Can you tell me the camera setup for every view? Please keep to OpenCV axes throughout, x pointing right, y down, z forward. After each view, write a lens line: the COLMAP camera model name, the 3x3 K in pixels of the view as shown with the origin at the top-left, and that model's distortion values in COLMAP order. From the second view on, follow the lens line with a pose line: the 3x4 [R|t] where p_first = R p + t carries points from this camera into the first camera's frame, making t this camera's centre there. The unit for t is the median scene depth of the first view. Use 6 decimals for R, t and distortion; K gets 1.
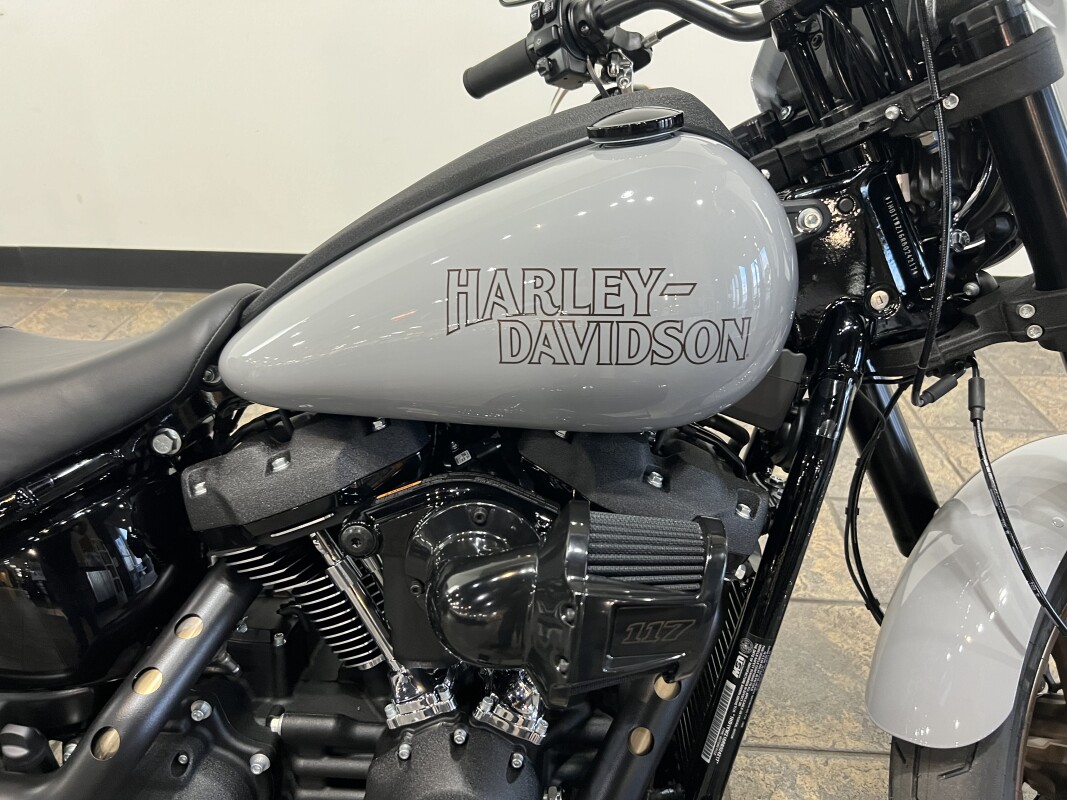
lens RADIAL K [[825.8, 0, 533.5], [0, 825.8, 400.0], [0, 0, 1]] dist [0.030756, -0.038143]
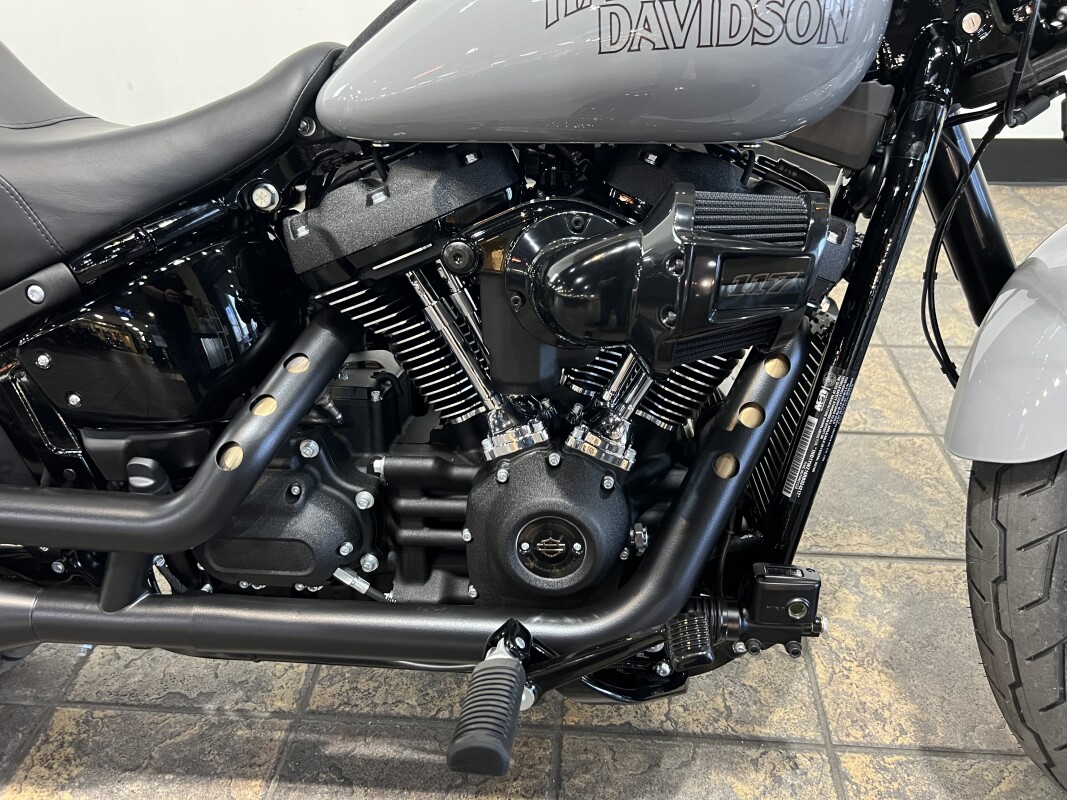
lens RADIAL K [[821.3, 0, 528.6], [0, 821.3, 408.6], [0, 0, 1]] dist [0.038682, -0.047232]
pose [[0.998824, -0.013473, -0.046582, -0.067912], [0.016948, 0.997037, 0.075037, 0.246205], [0.045433, -0.075738, 0.996092, -0.039270]]
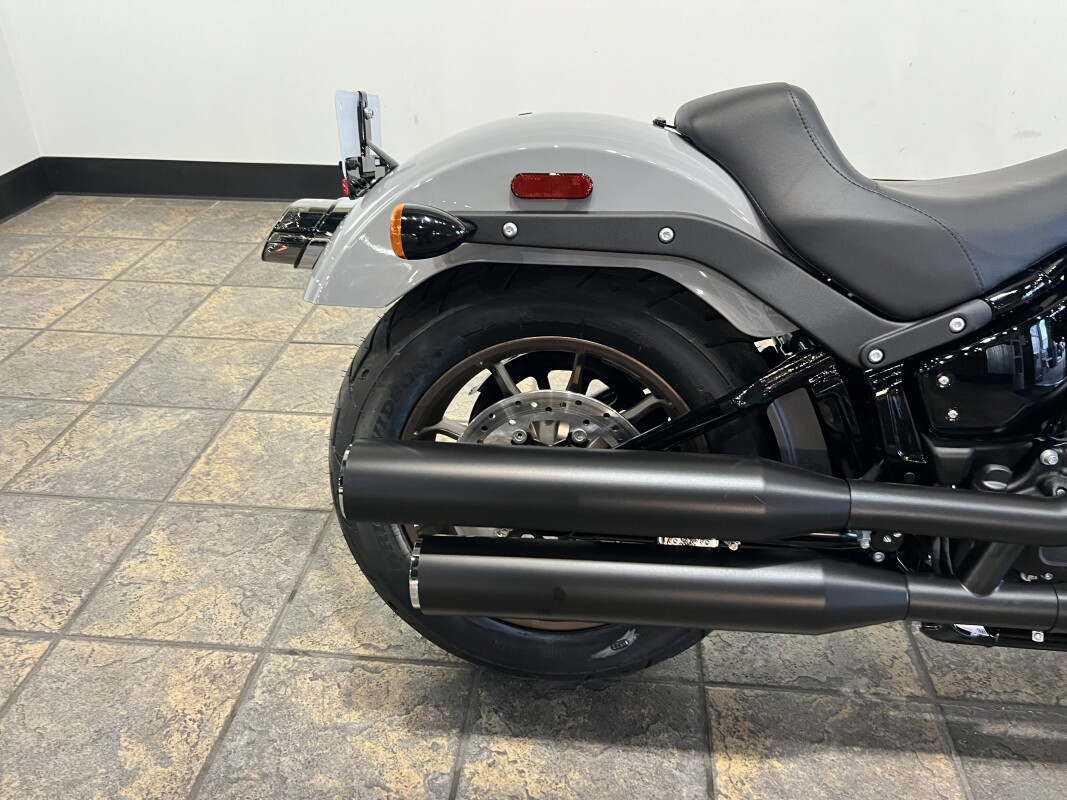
lens RADIAL K [[821.3, 0, 528.6], [0, 821.3, 408.6], [0, 0, 1]] dist [0.038682, -0.047232]
pose [[0.998975, 0.012127, -0.043609, -1.253130], [-0.010110, 0.998882, 0.046184, 0.245215], [0.044120, -0.045696, 0.997981, -0.283290]]
